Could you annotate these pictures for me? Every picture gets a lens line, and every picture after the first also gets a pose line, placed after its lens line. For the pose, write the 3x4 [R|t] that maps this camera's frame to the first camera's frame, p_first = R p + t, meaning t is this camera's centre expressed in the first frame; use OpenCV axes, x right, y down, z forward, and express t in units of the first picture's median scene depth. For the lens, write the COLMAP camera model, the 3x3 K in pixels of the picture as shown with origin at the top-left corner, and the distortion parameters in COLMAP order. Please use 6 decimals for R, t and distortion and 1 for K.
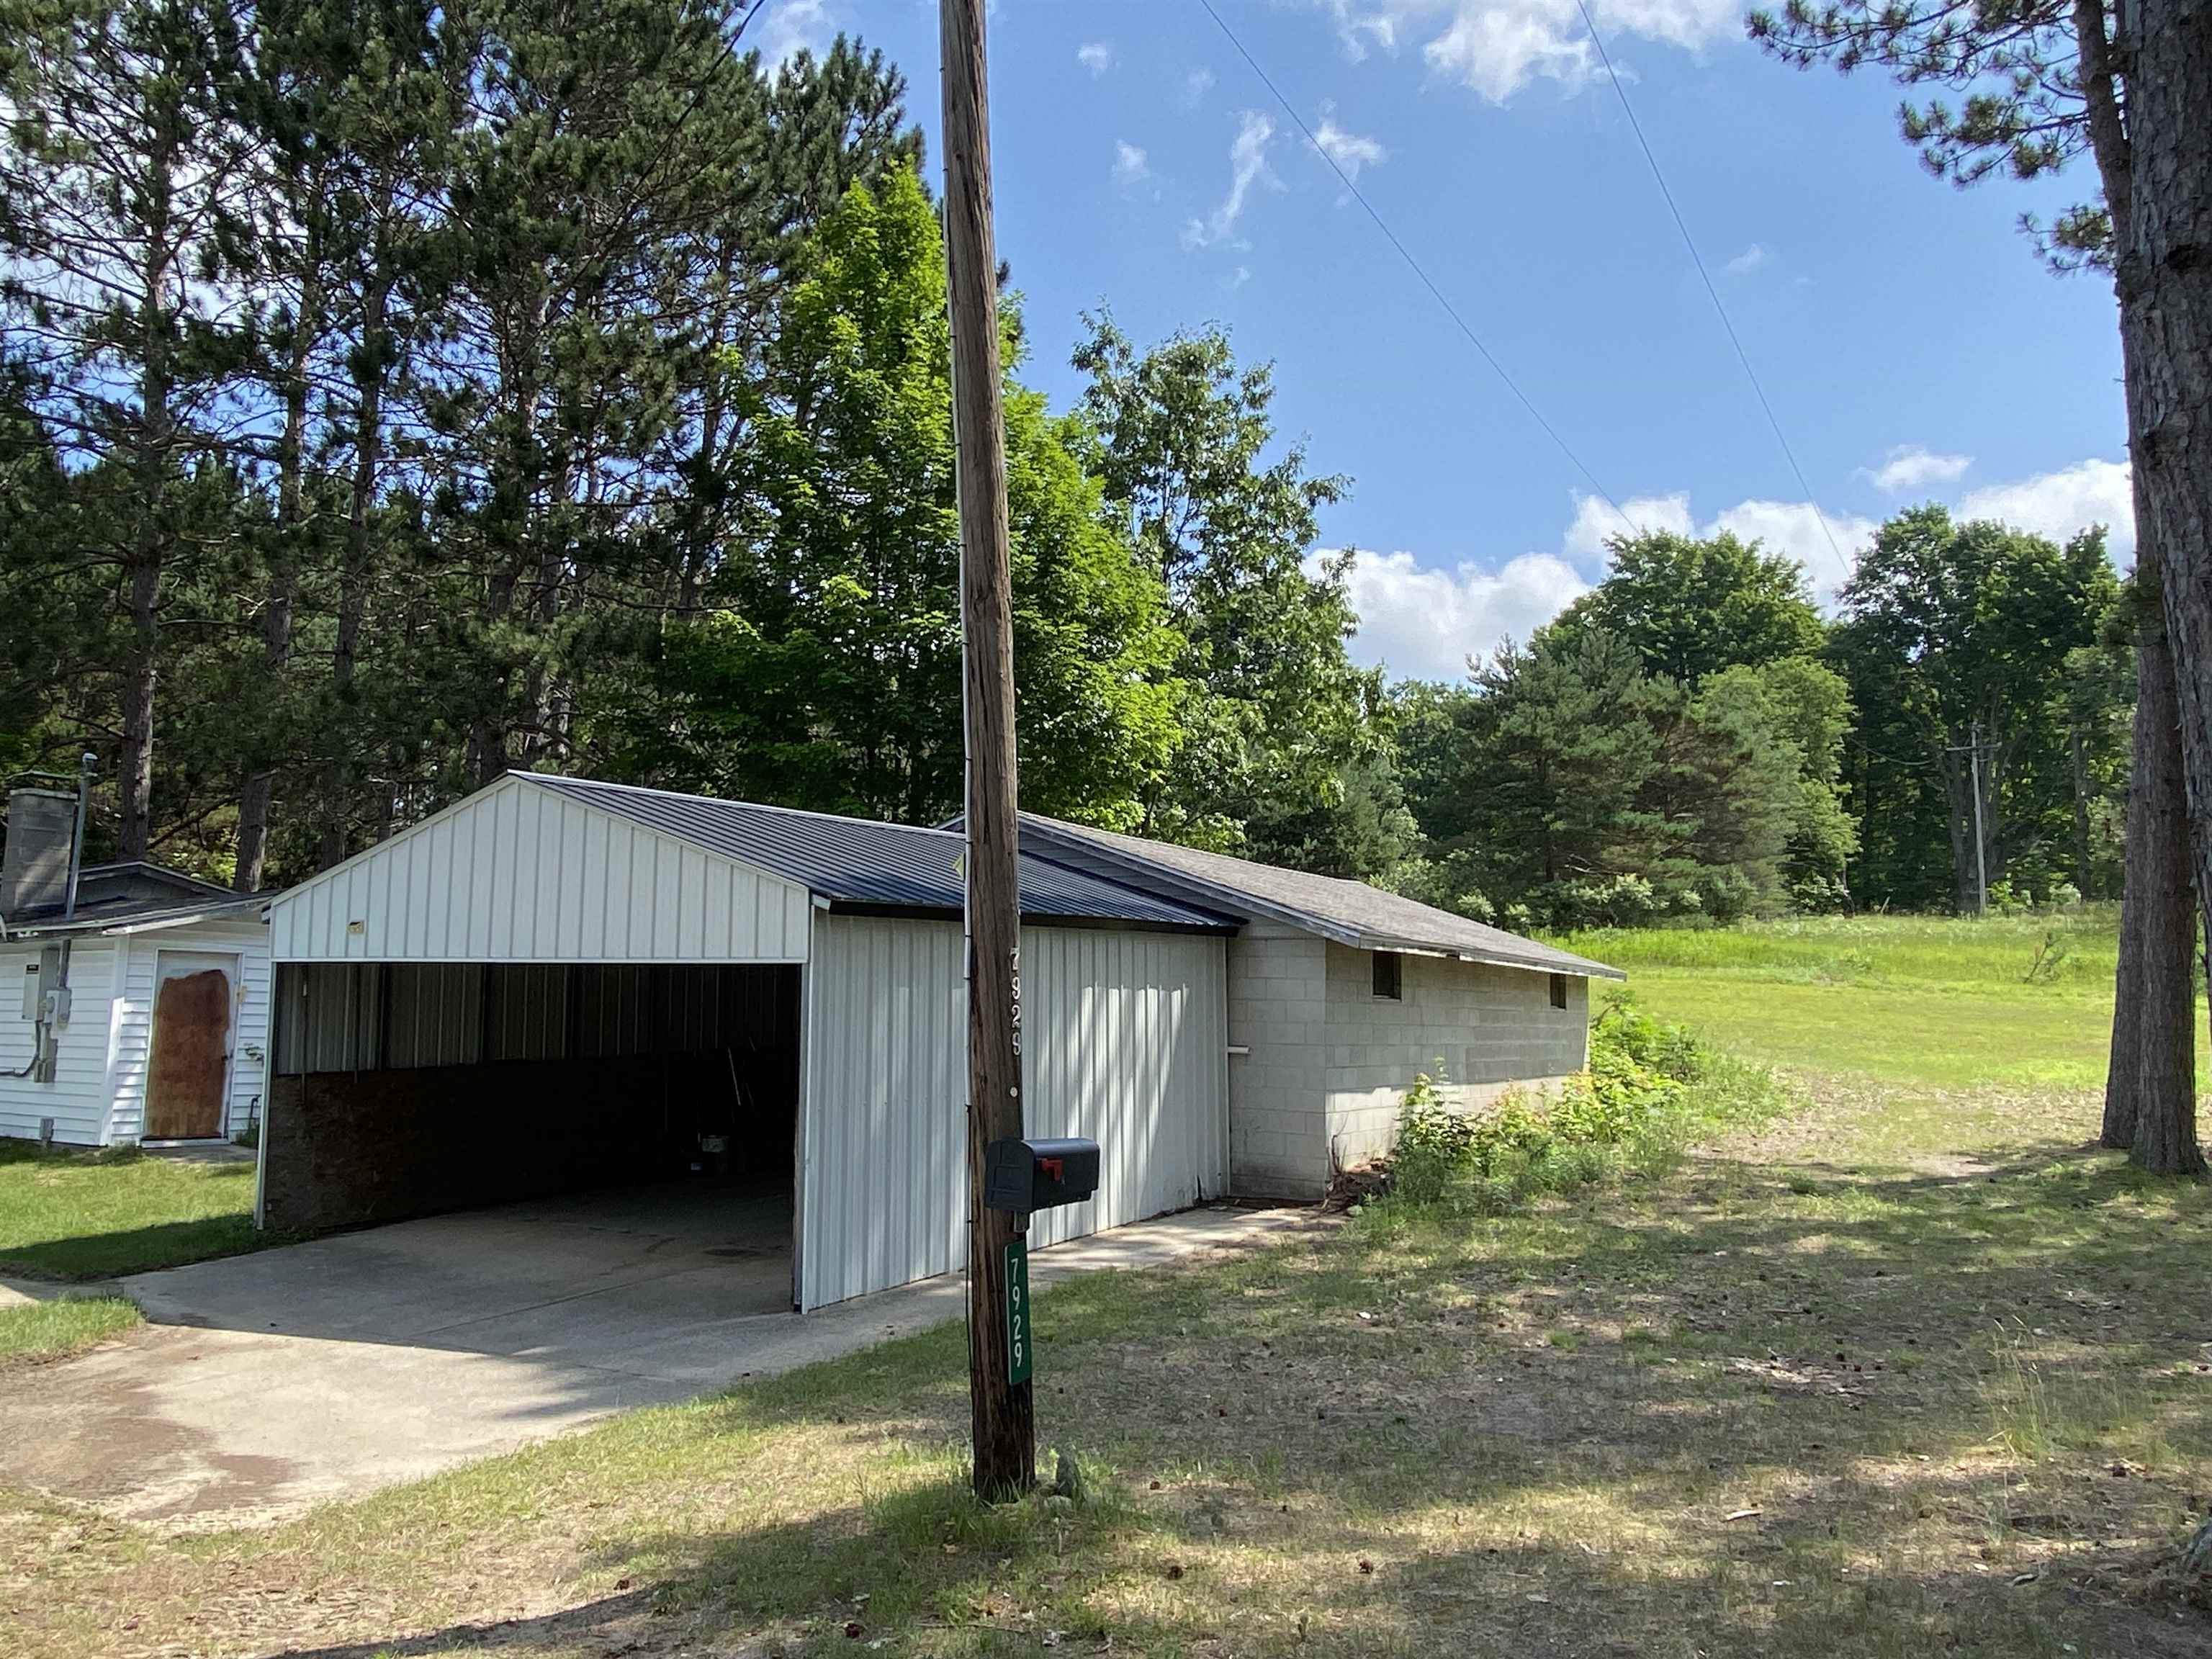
lens RADIAL K [[1606.8, 0, 1096.0], [0, 1606.8, 827.3], [0, 0, 1]] dist [0.010026, -0.013112]
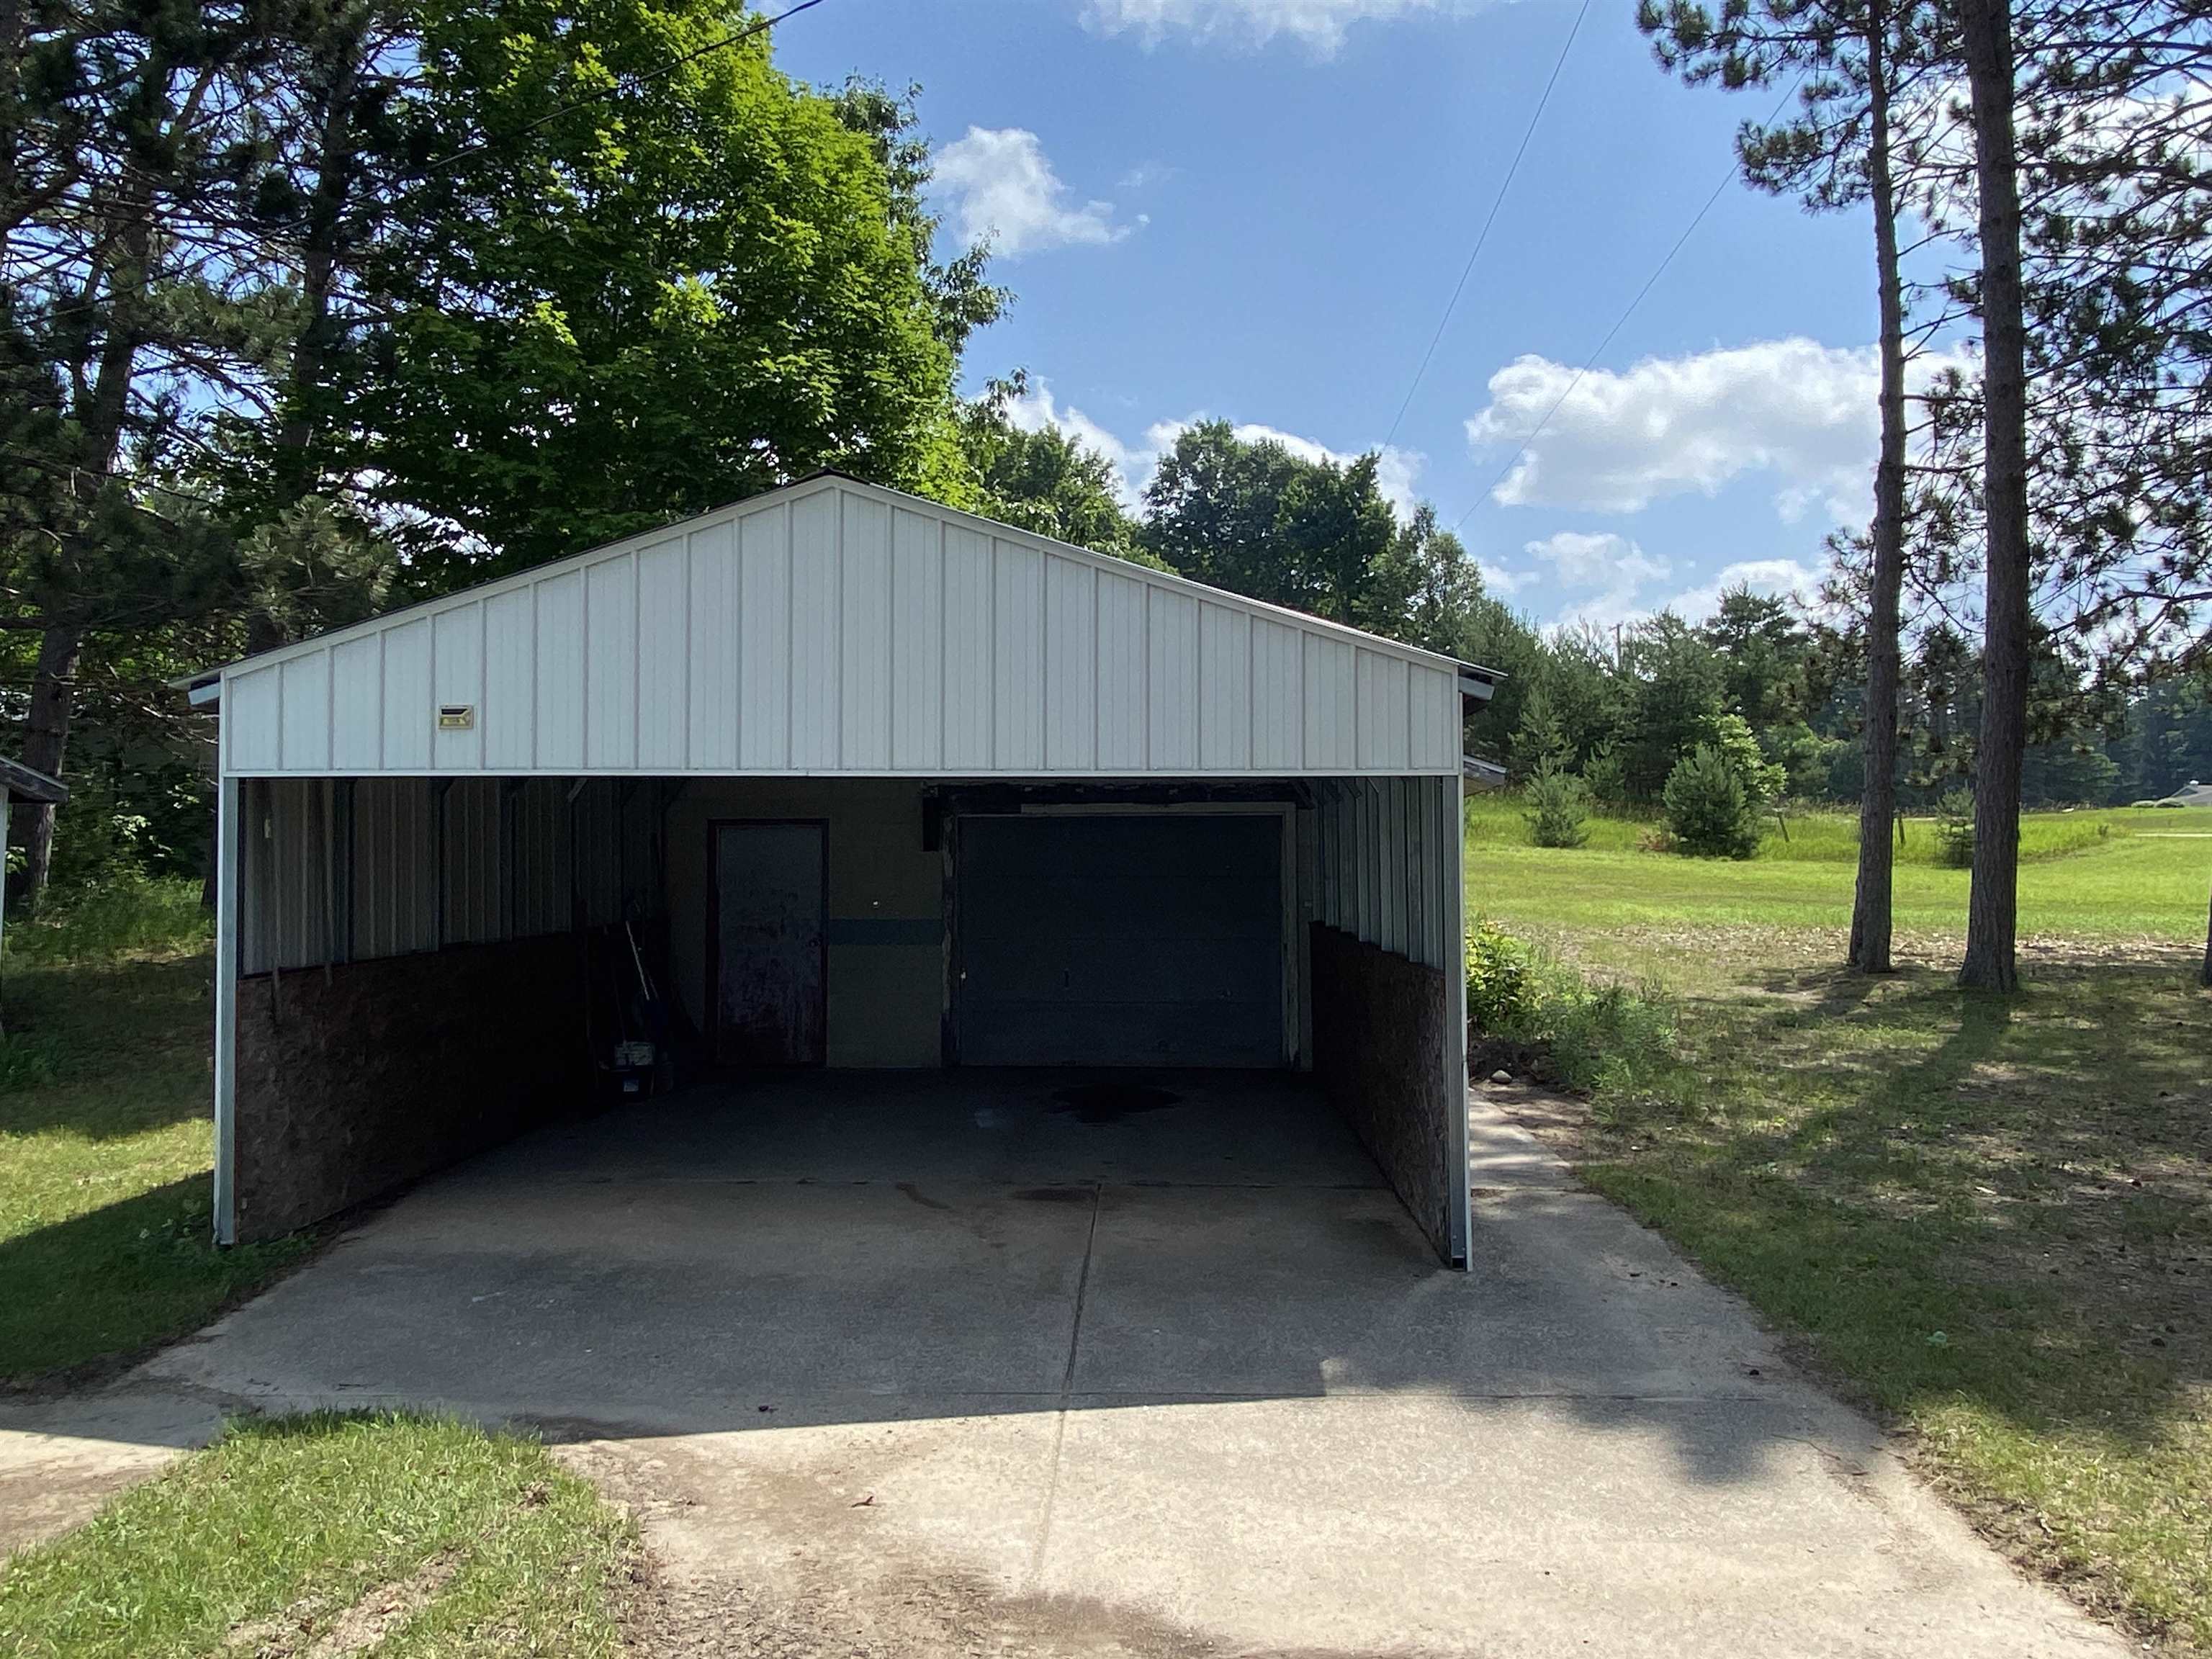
lens RADIAL K [[1606.8, 0, 1107.8], [0, 1606.8, 831.3], [0, 0, 1]] dist [0.010026, -0.013112]
pose [[0.887835, 0.000161, 0.460162, -0.090604], [-0.036453, 0.996882, 0.069982, 0.009375], [-0.458716, -0.078906, 0.885073, 0.064852]]
